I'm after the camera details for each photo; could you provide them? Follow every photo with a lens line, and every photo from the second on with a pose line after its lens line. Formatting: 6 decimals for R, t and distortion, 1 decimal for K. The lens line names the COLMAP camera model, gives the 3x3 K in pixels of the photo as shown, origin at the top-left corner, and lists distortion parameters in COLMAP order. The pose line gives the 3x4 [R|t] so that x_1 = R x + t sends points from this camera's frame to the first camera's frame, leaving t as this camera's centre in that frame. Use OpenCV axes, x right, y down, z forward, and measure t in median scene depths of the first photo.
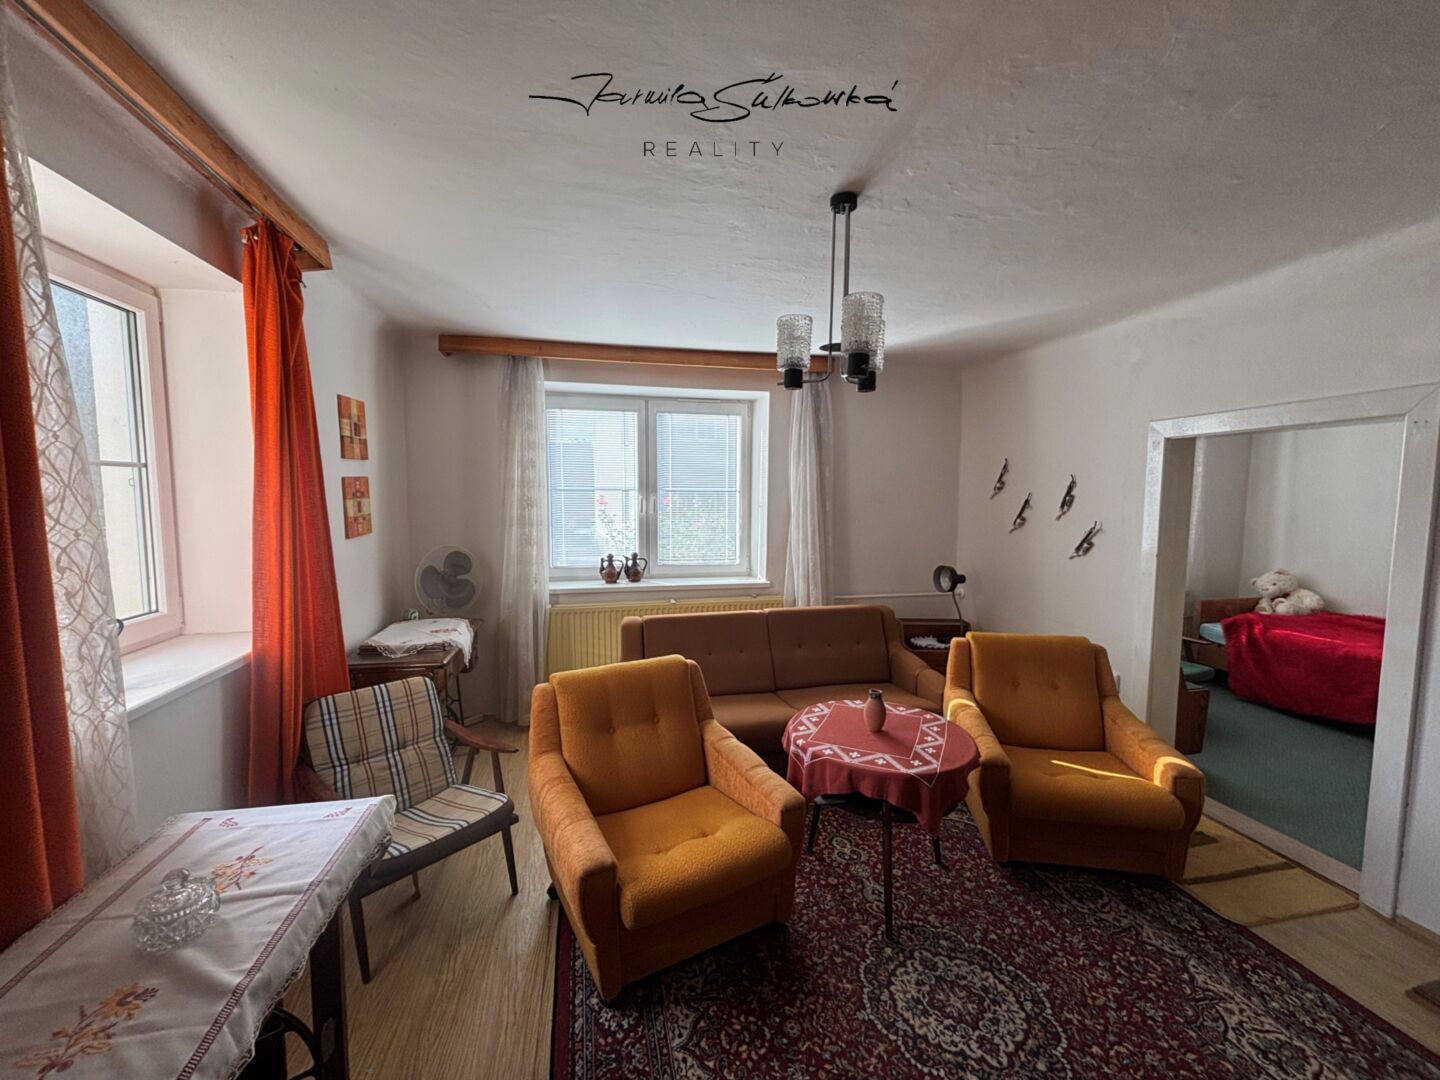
lens RADIAL K [[579.3, 0, 709.5], [0, 579.3, 541.2], [0, 0, 1]] dist [-0.003004, 0.000307]
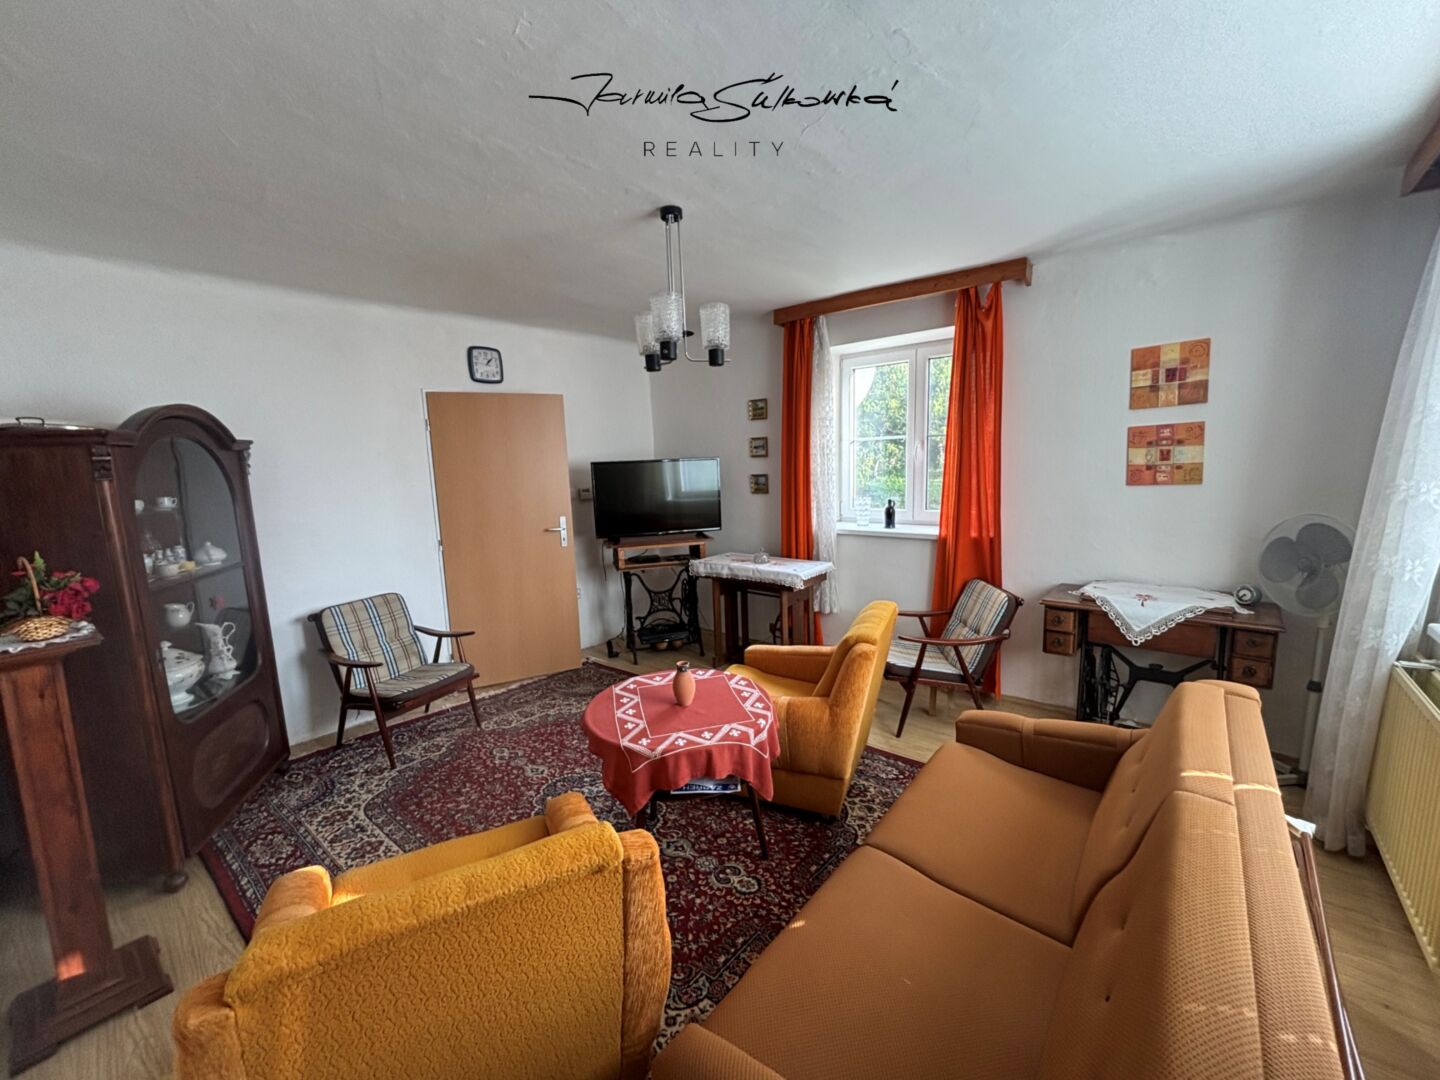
lens RADIAL K [[579.3, 0, 717.1], [0, 579.3, 540.1], [0, 0, 1]] dist [-0.003004, 0.000307]
pose [[-0.779382, 0.112213, -0.616419, 0.810570], [-0.024381, 0.977654, 0.208800, -0.137528], [0.626075, 0.177764, -0.759230, 1.729917]]
